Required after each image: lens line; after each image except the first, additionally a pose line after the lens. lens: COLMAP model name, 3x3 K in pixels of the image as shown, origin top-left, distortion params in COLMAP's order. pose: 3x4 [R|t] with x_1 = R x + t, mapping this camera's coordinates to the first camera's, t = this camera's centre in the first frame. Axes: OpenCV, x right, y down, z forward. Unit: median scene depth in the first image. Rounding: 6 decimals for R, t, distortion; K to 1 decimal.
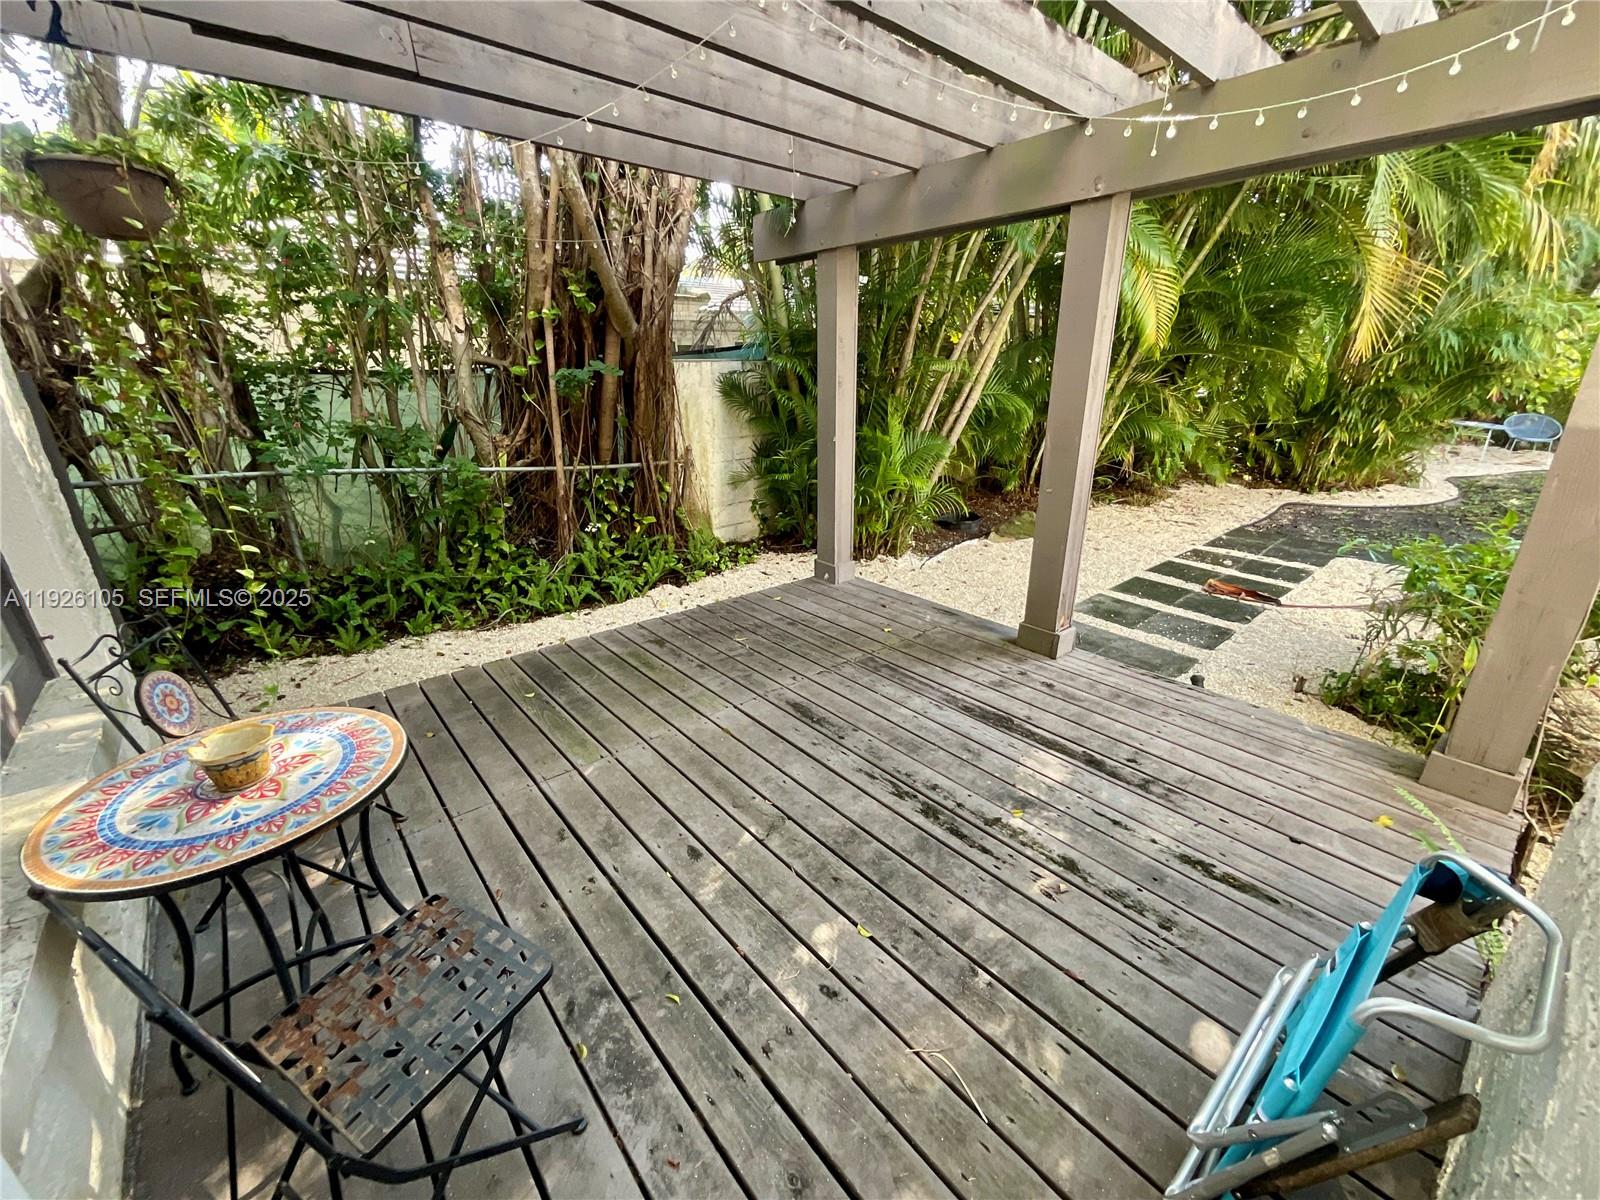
lens RADIAL K [[646.5, 0, 792.4], [0, 646.5, 601.6], [0, 0, 1]] dist [0.000459, -0.000605]
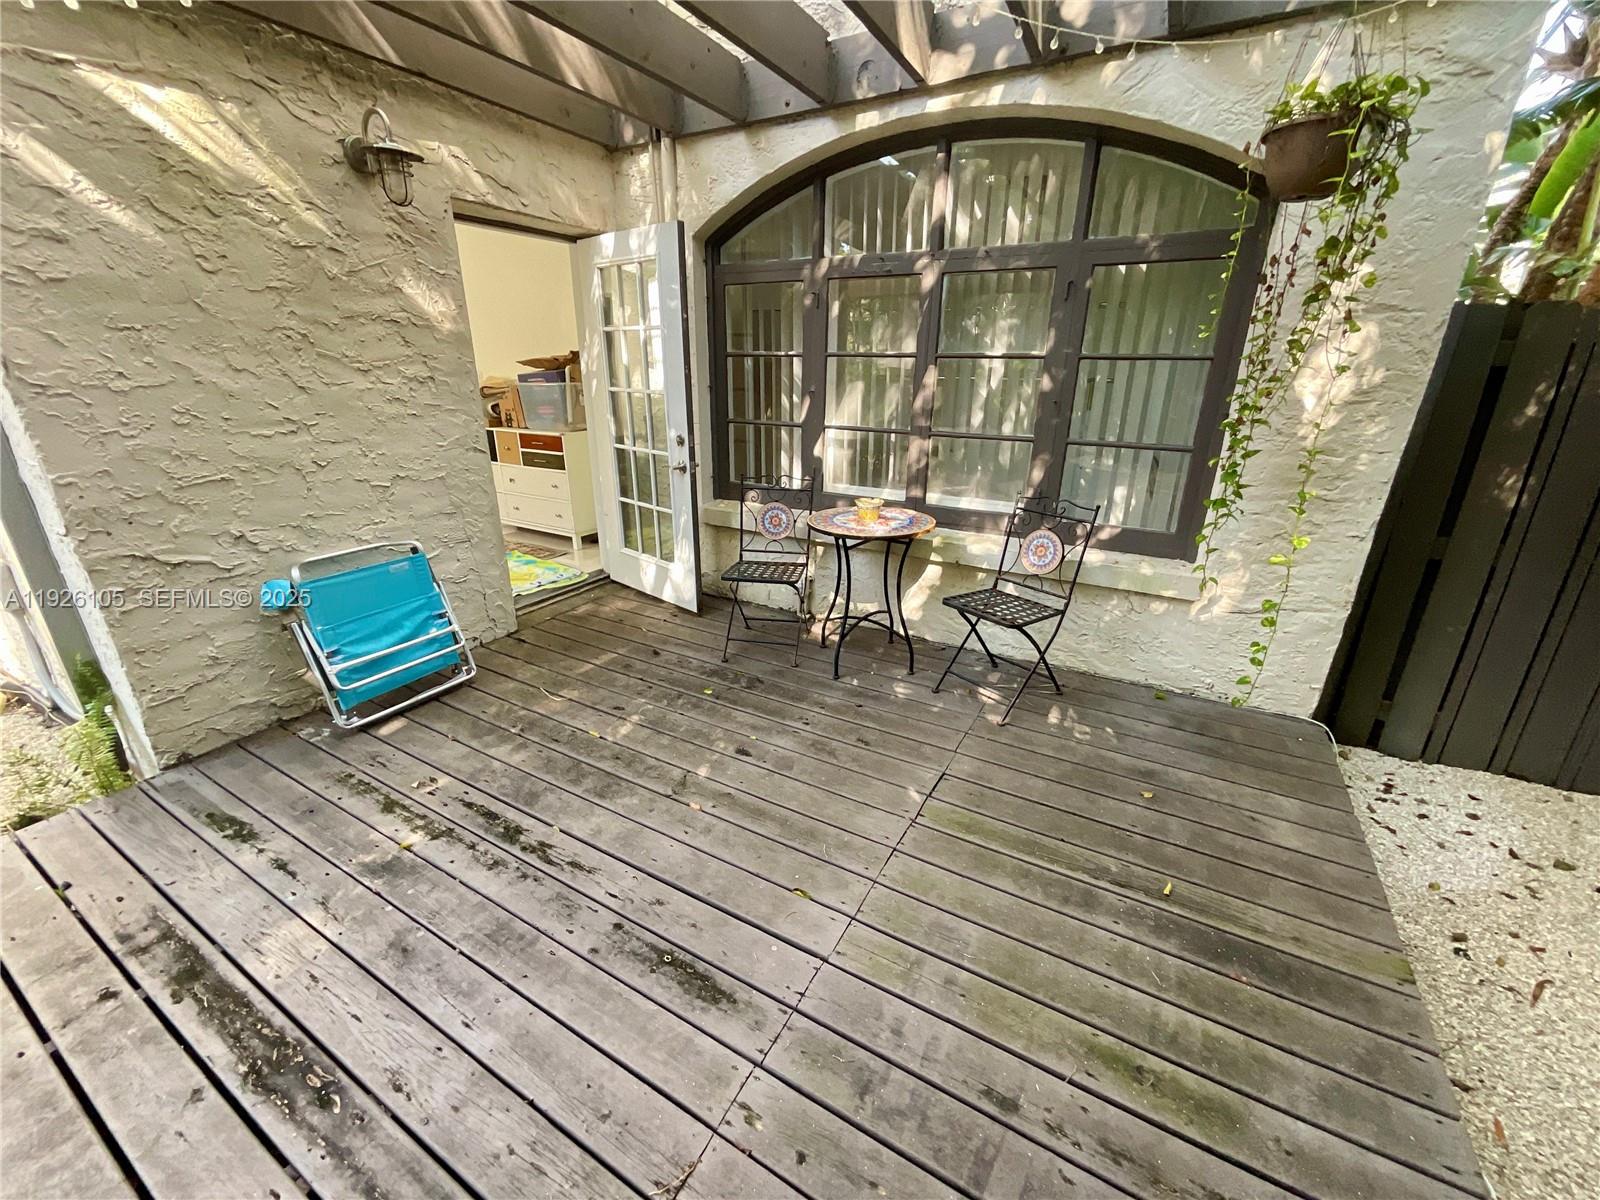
lens RADIAL K [[646.5, 0, 799.8], [0, 646.5, 595.3], [0, 0, 1]] dist [0.000459, -0.000605]
pose [[-0.937857, 0.119998, -0.325613, 0.086533], [-0.117697, 0.772701, 0.623763, -0.507669], [0.326453, 0.623324, -0.710560, 1.485727]]
